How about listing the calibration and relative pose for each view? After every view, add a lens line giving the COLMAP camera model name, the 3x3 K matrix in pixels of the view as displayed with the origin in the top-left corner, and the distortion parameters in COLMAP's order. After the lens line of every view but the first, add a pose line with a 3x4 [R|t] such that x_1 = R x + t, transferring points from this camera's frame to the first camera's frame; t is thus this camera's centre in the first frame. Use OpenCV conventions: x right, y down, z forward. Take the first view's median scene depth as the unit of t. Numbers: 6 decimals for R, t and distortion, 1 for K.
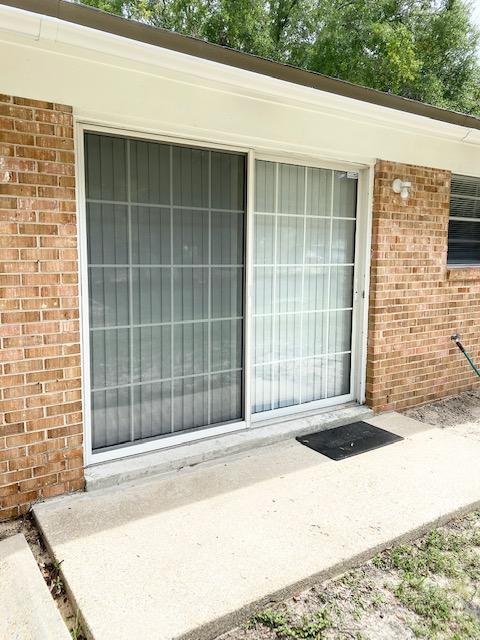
lens RADIAL K [[493.6, 0, 240.6], [0, 493.6, 318.8], [0, 0, 1]] dist [0.038683, -0.039815]
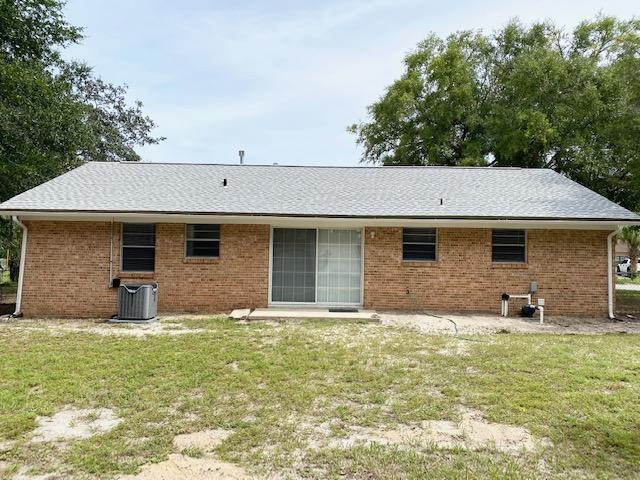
lens RADIAL K [[493.6, 0, 319.8], [0, 493.6, 239.2], [0, 0, 1]] dist [0.038683, -0.039815]
pose [[0.831820, -0.010693, -0.554942, 1.632393], [-0.084555, 0.985704, -0.145736, 0.224320], [0.548567, 0.168149, 0.819024, -1.578919]]
